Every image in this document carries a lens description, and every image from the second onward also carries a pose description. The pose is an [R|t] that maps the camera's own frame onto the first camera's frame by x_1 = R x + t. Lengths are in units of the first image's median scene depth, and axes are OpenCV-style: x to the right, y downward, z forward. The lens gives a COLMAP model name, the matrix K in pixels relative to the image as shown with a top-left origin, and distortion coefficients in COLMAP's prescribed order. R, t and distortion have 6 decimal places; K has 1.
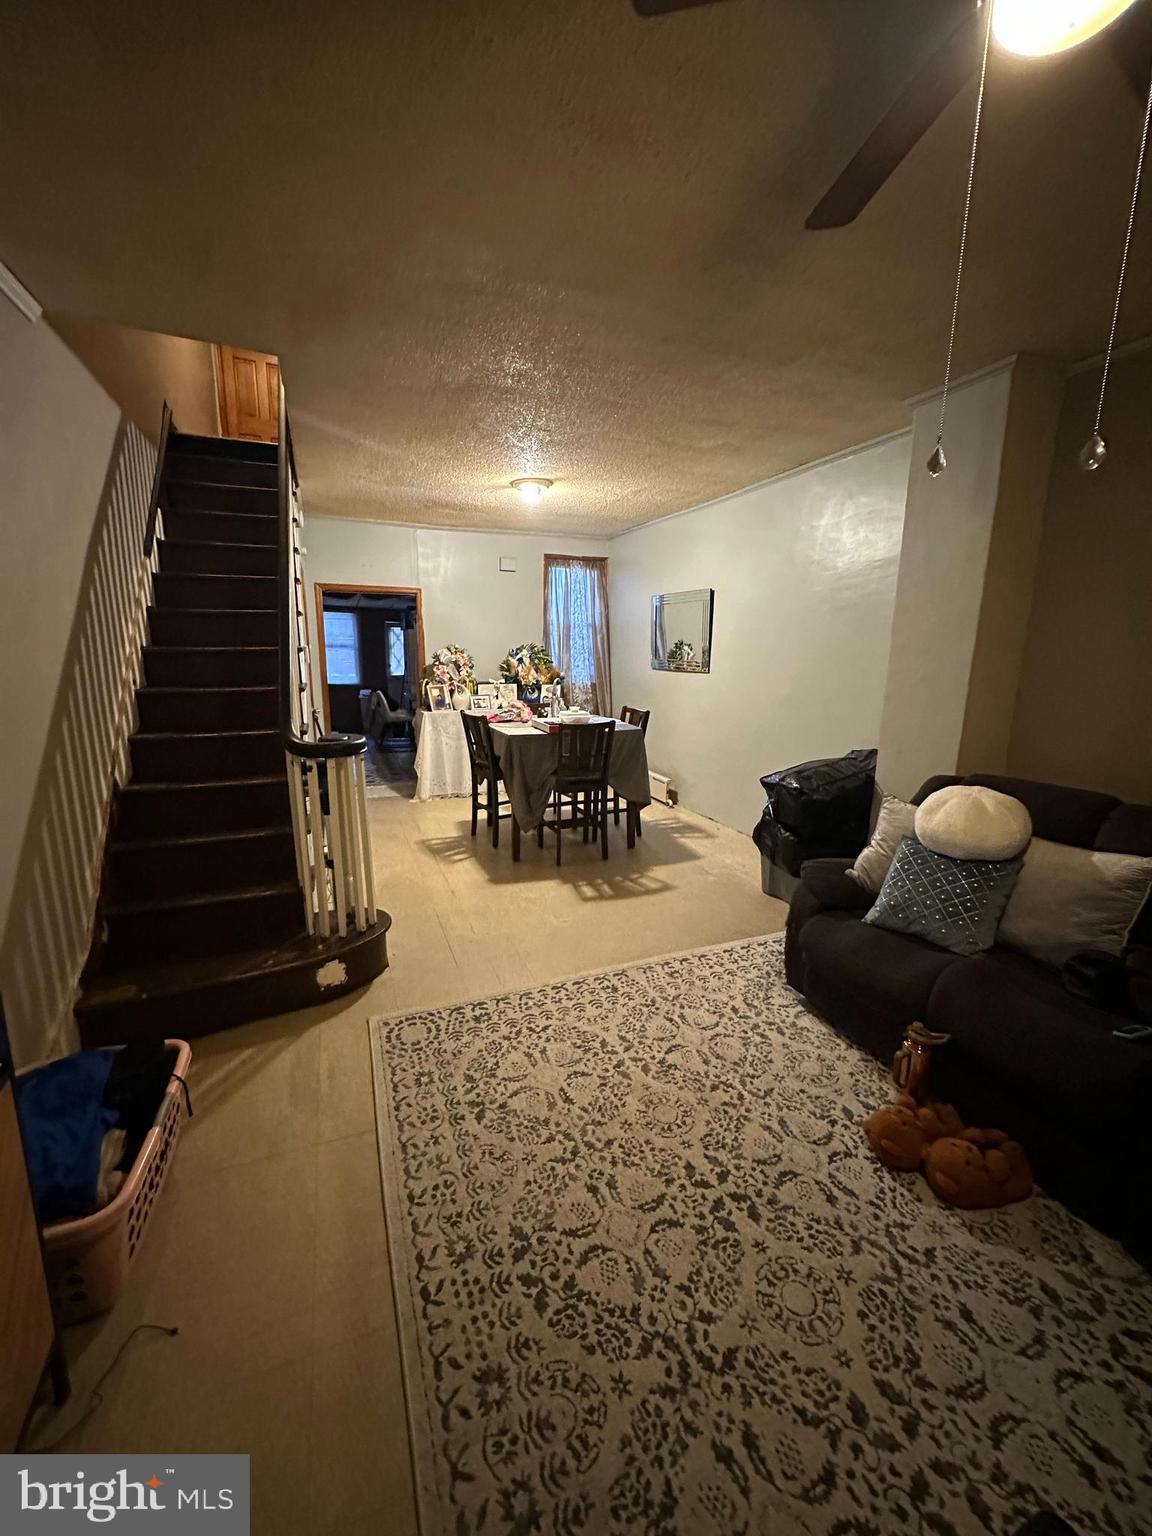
lens RADIAL K [[608.0, 0, 576.4], [0, 608.0, 767.5], [0, 0, 1]] dist [-0.003880, 0.001139]
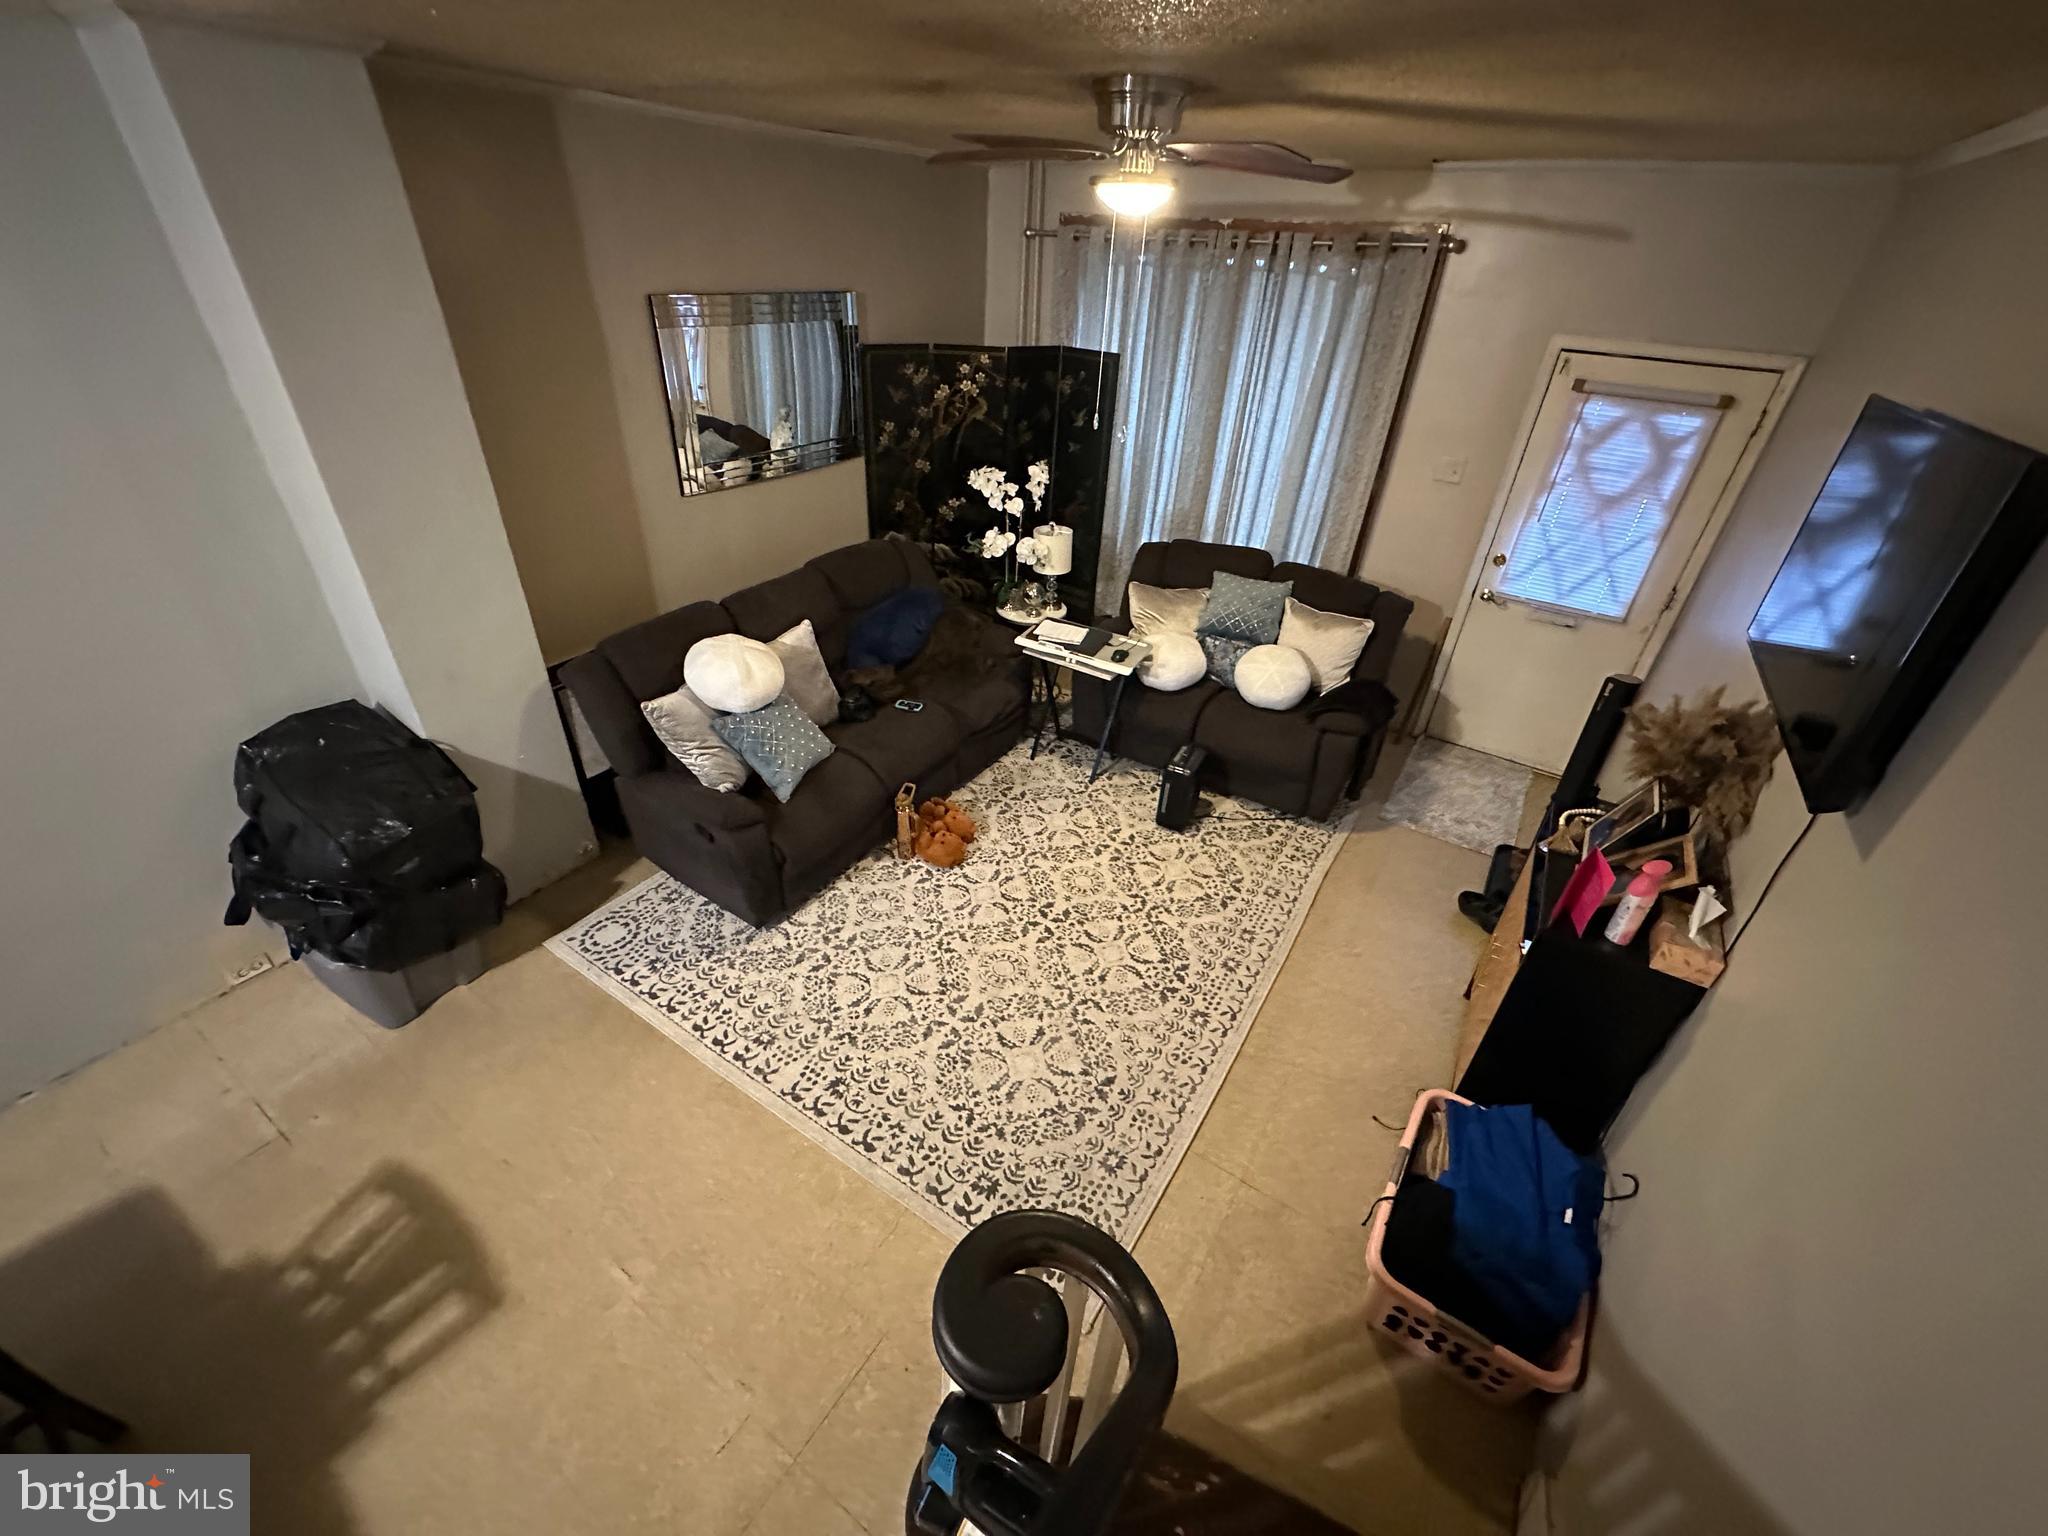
lens RADIAL K [[810.7, 0, 1024.1], [0, 810.7, 766.6], [0, 0, 1]] dist [-0.003880, 0.001139]
pose [[-0.572542, -0.474096, 0.668901, -0.533634], [0.111004, 0.763520, 0.636172, -0.515485], [-0.812326, 0.438486, -0.384521, 1.018909]]
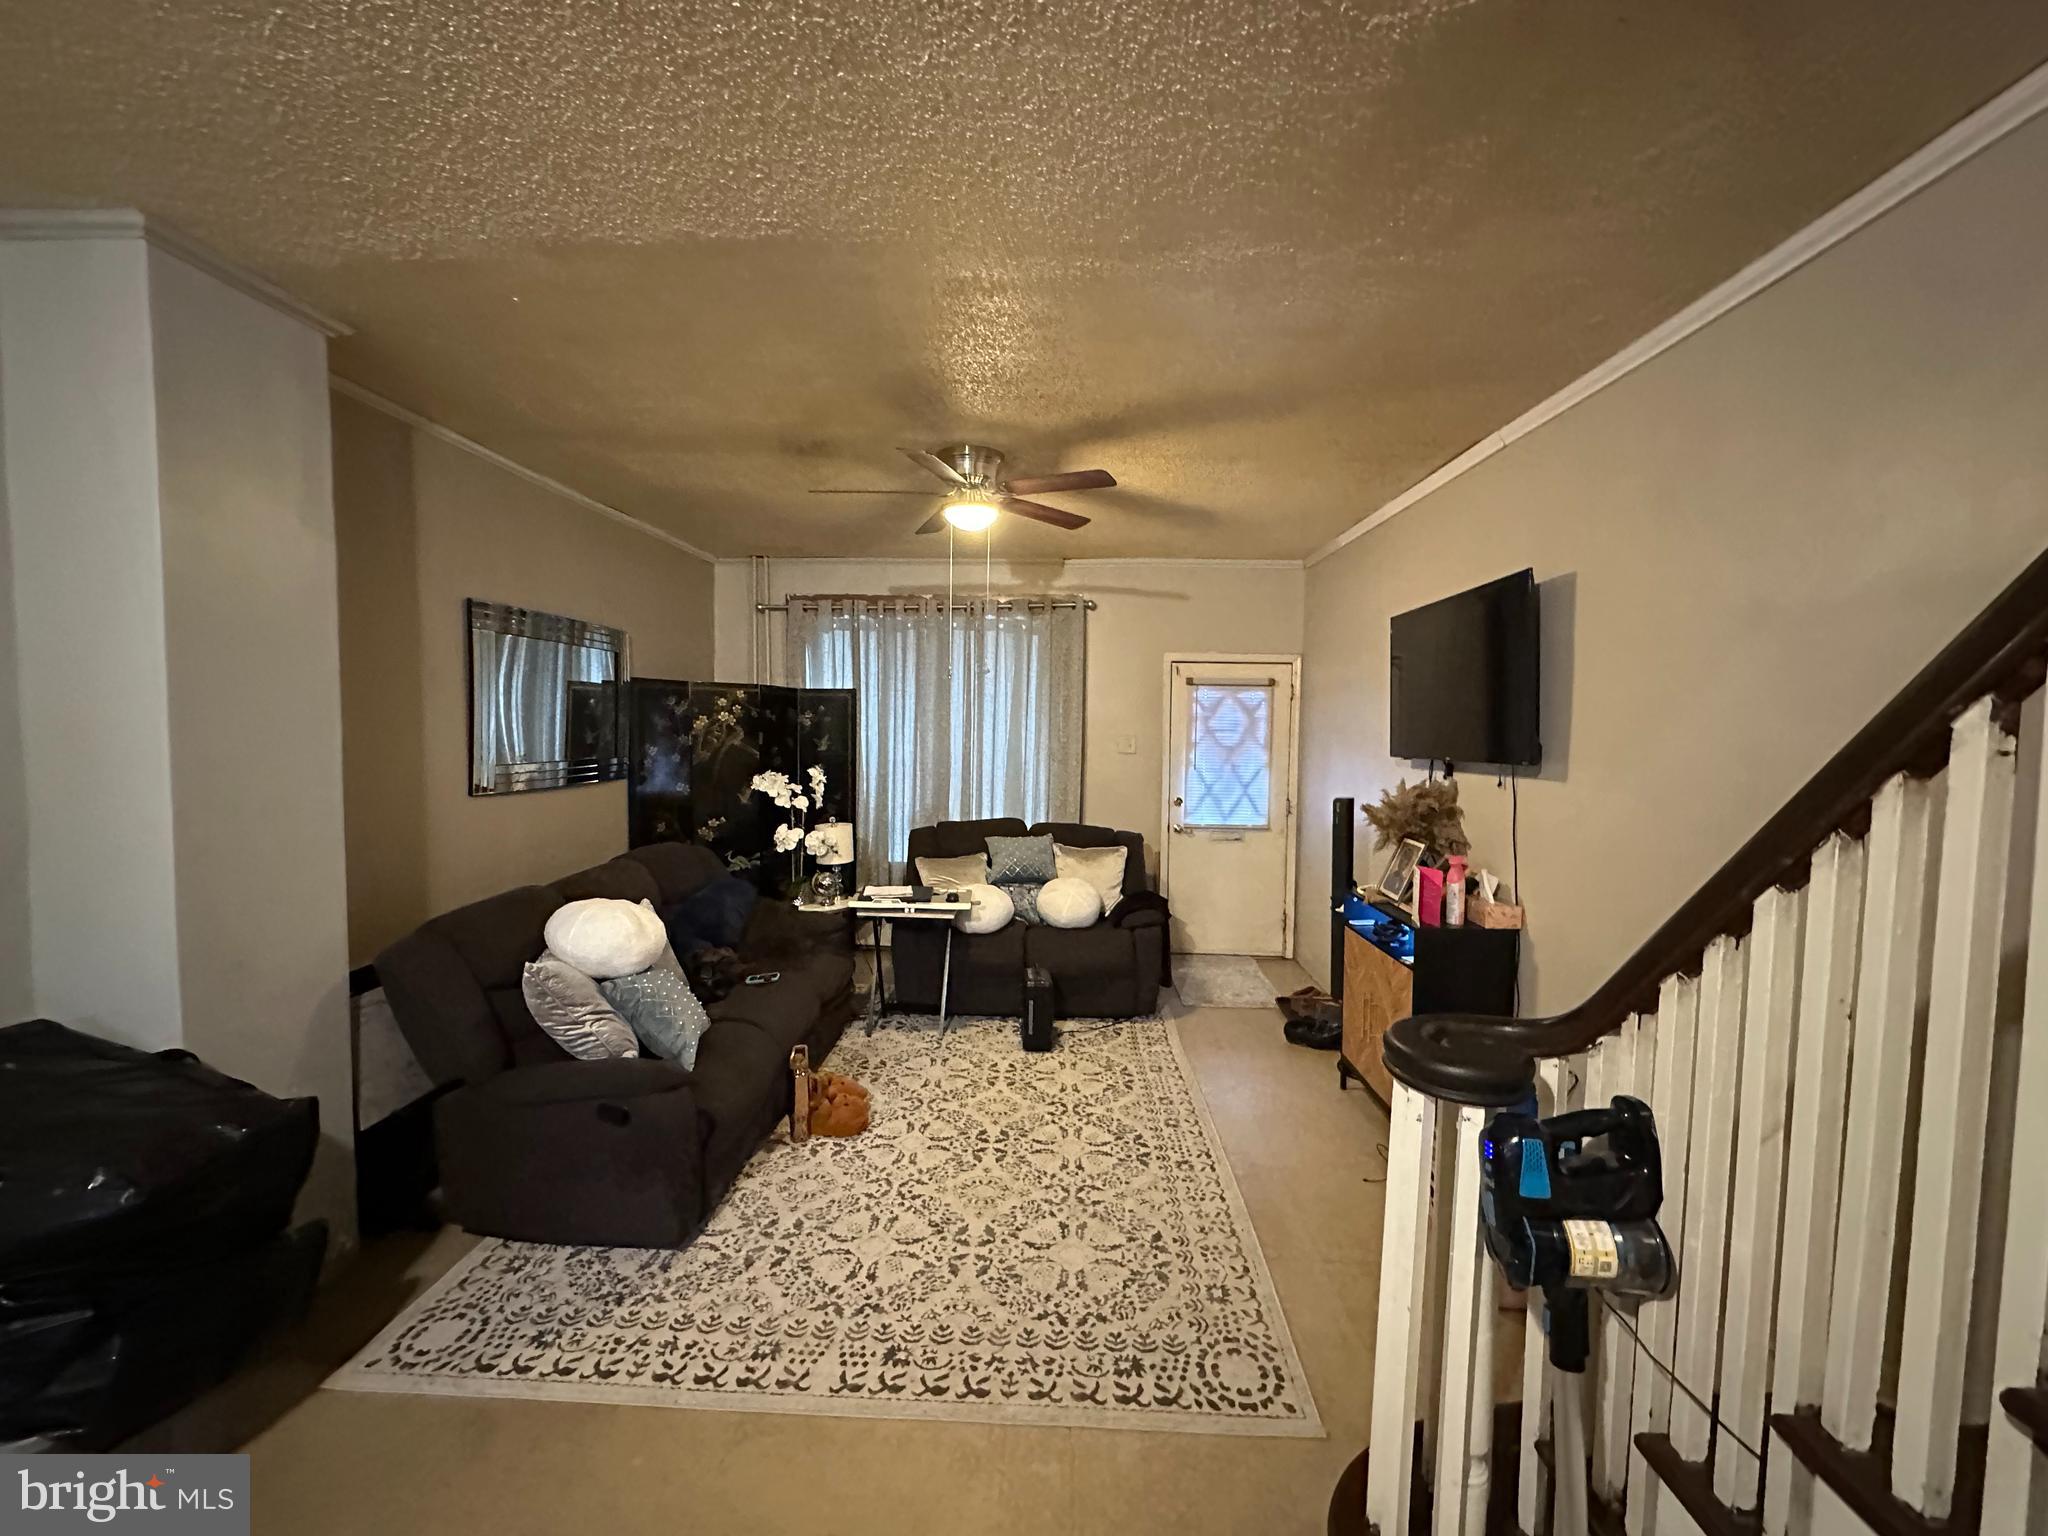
lens RADIAL K [[810.7, 0, 1019.3], [0, 810.7, 769.6], [0, 0, 1]] dist [-0.003880, 0.001139]
pose [[-0.905921, -0.043293, 0.421227, -0.339621], [0.063948, 0.969363, 0.237163, -0.335035], [-0.418589, 0.241787, -0.875398, 1.473574]]
